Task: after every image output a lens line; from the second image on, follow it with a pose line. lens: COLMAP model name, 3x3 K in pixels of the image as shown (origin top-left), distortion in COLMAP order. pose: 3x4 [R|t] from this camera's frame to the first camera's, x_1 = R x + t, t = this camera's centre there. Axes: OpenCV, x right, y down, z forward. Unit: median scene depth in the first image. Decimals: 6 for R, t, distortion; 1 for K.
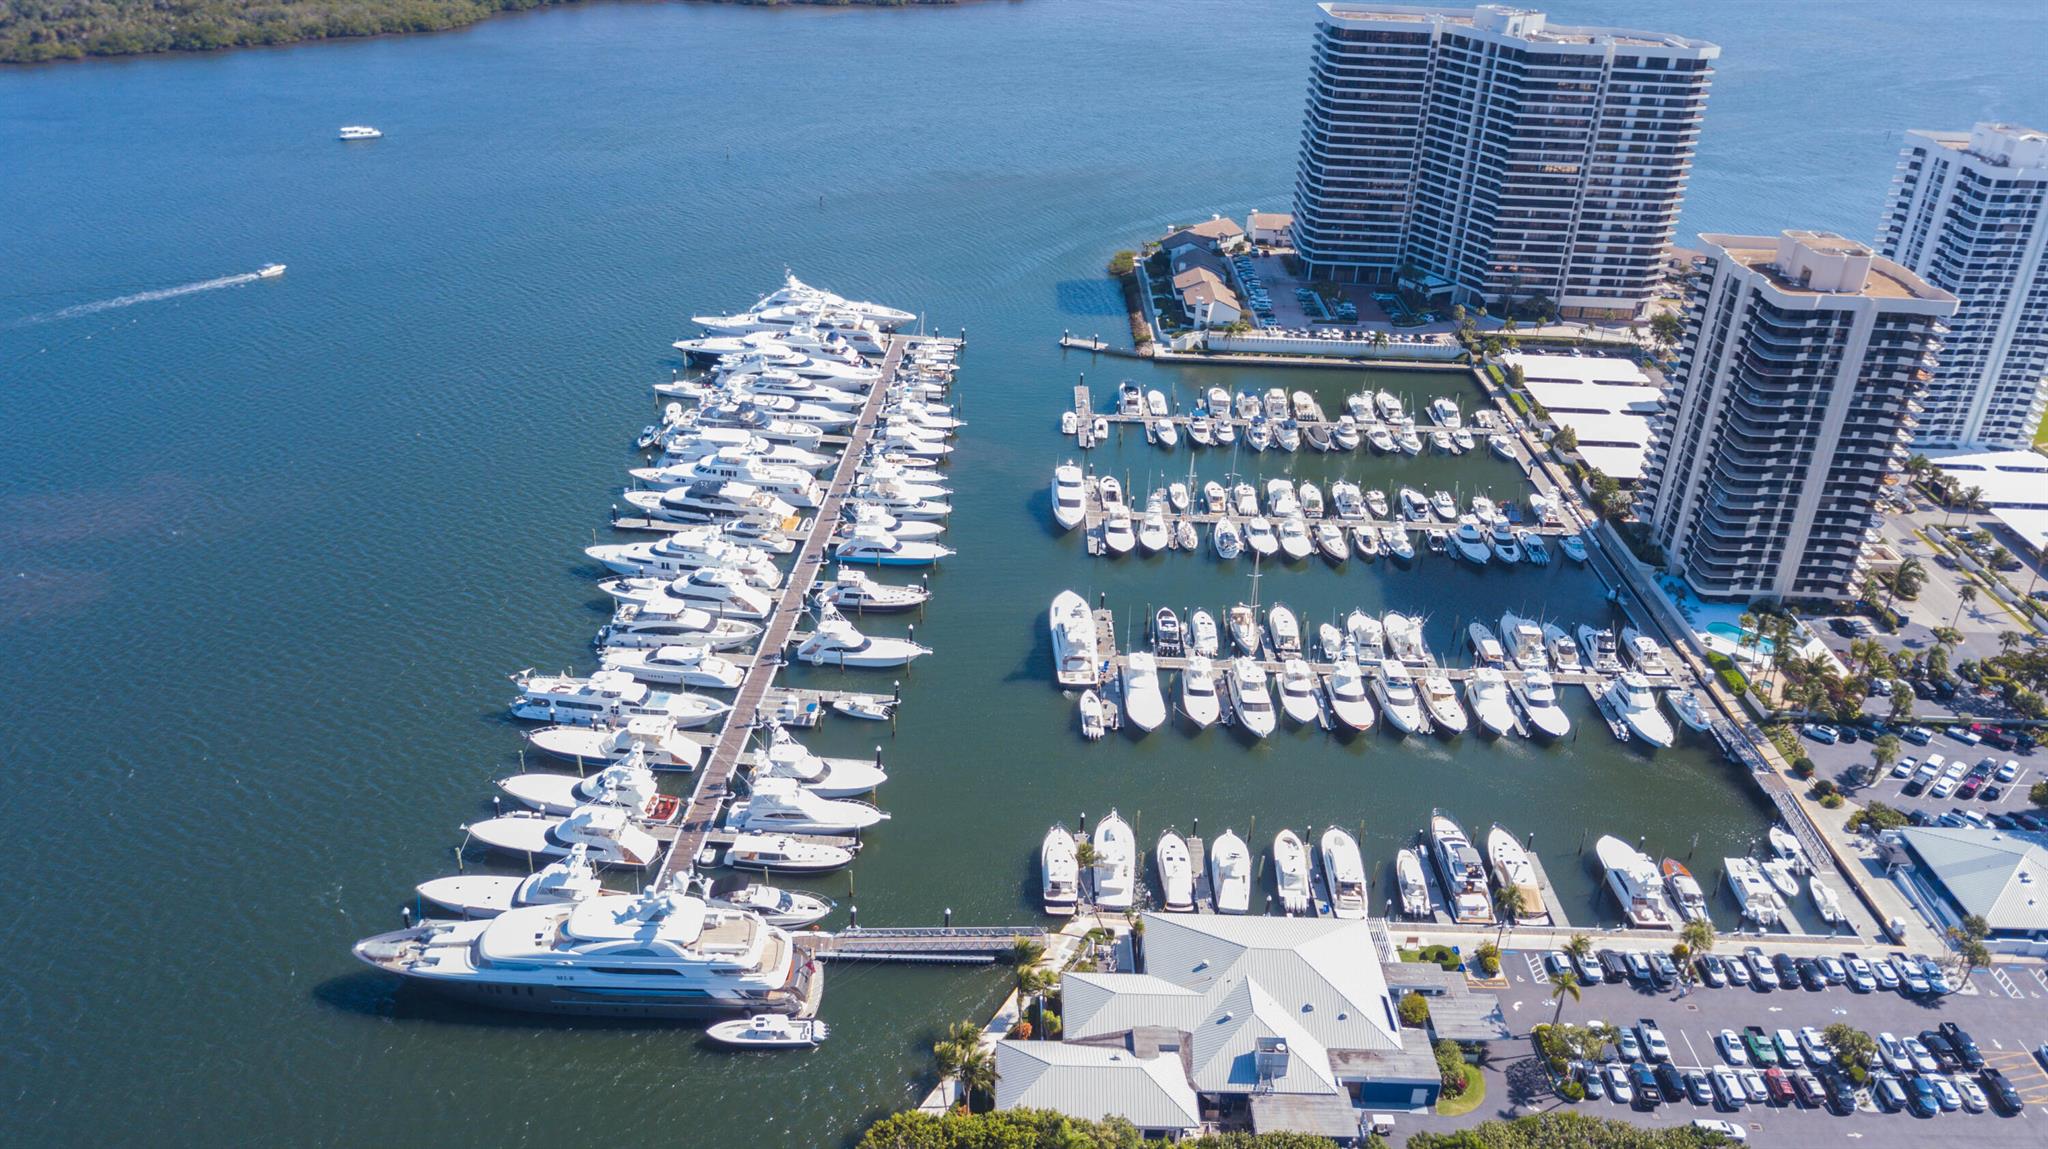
lens RADIAL K [[1560.8, 0, 1029.4], [0, 1560.8, 568.2], [0, 0, 1]] dist [-0.014012, -0.001361]
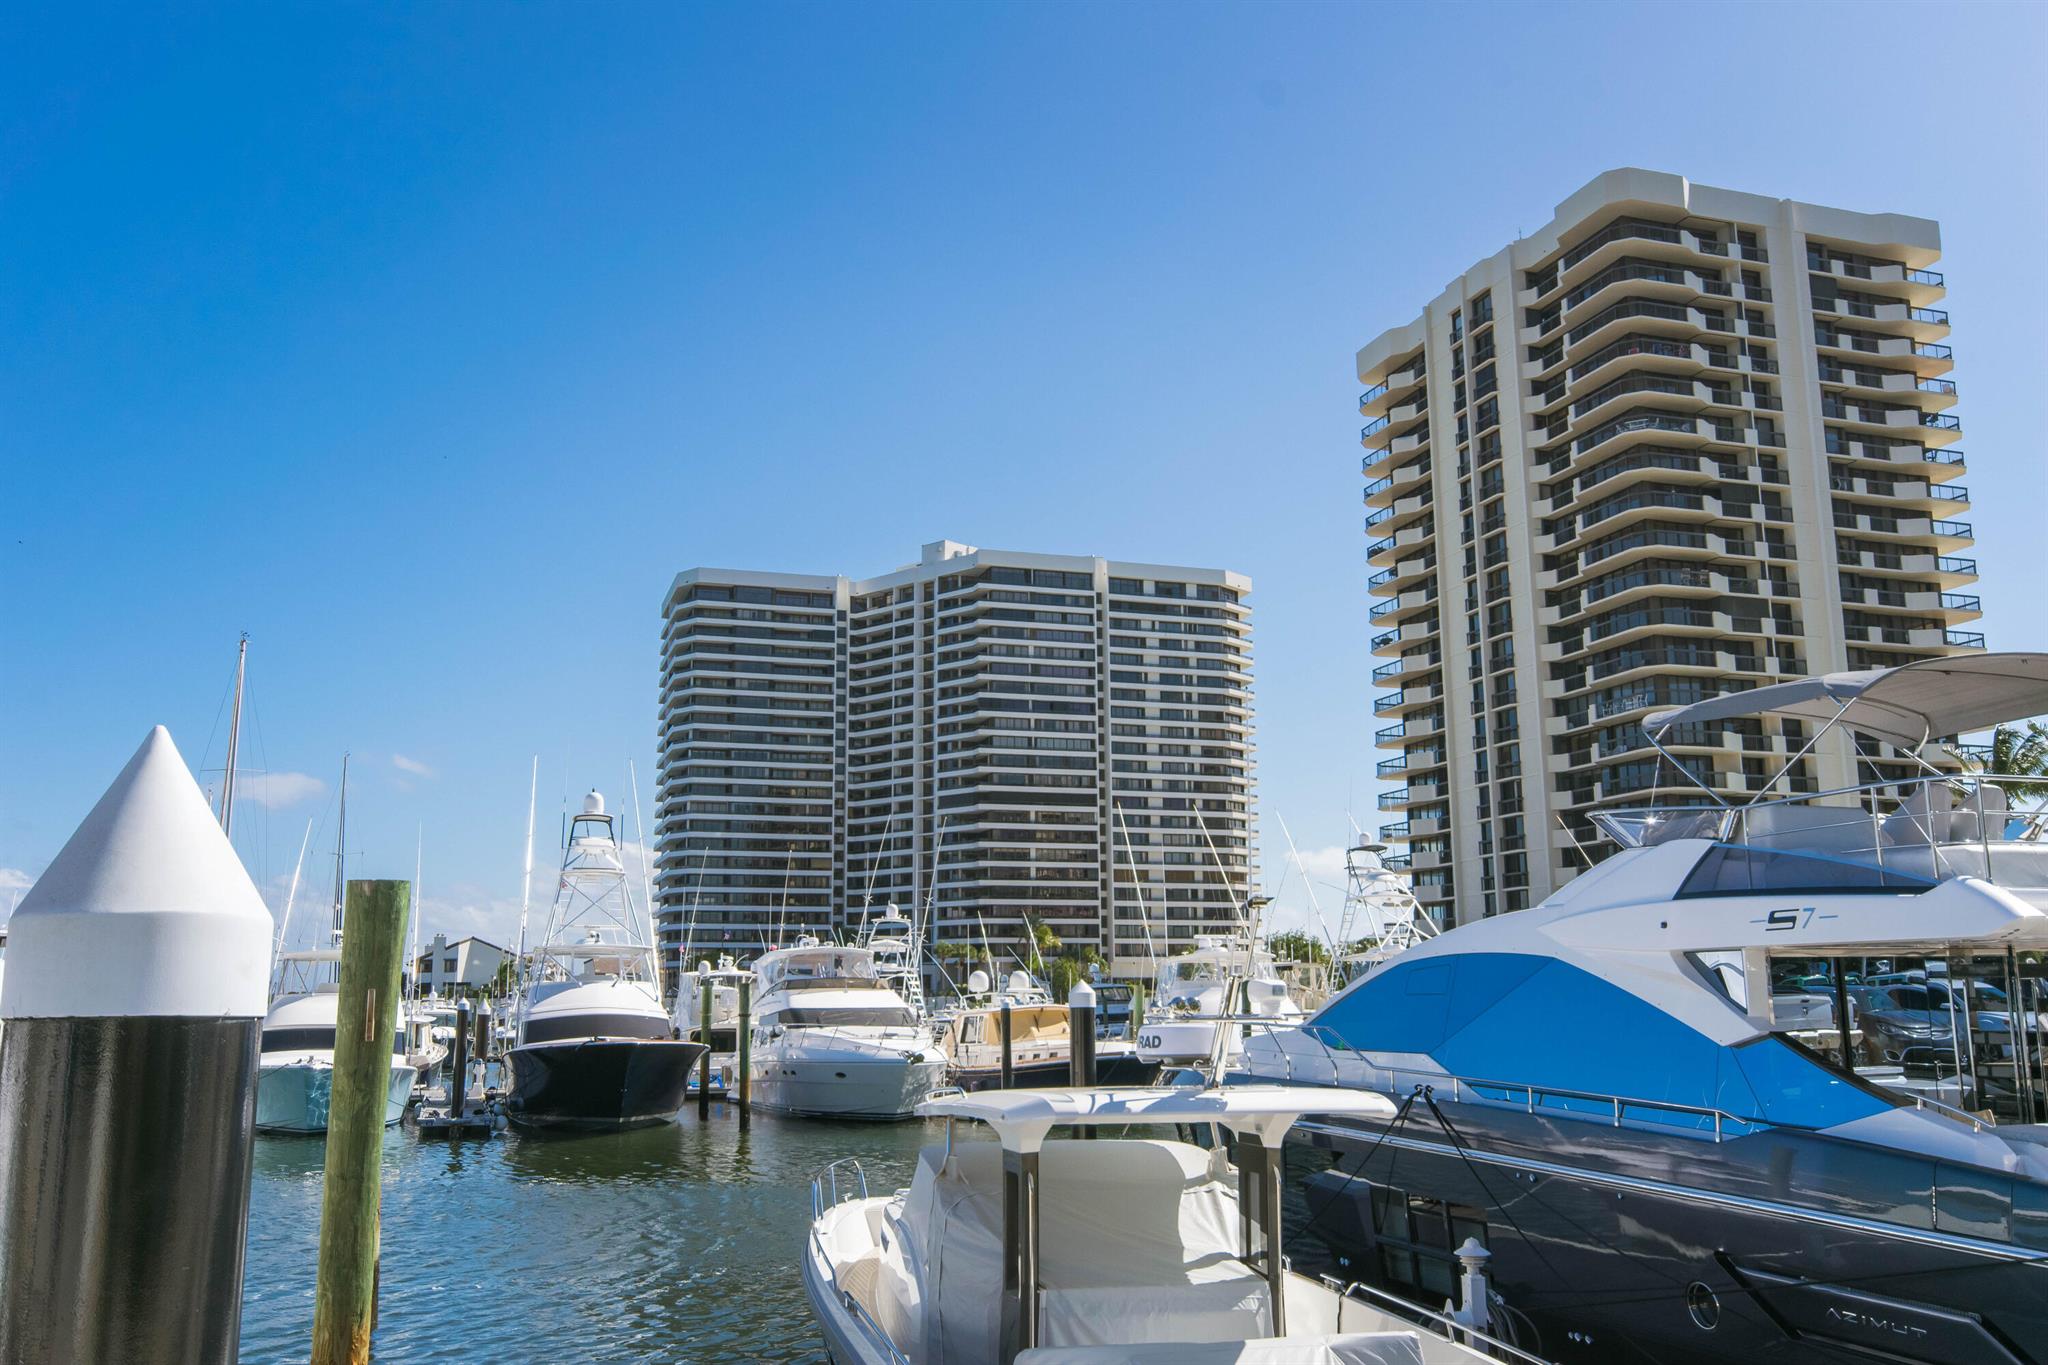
lens RADIAL K [[1707.5, 0, 1025.7], [0, 1707.5, 681.9], [0, 0, 1]] dist [0.008813, 0.003270]
pose [[0.948776, -0.002753, 0.315937, 0.113499], [0.192983, 0.796801, -0.572596, 0.111113], [-0.250163, 0.604235, 0.756517, 0.483354]]
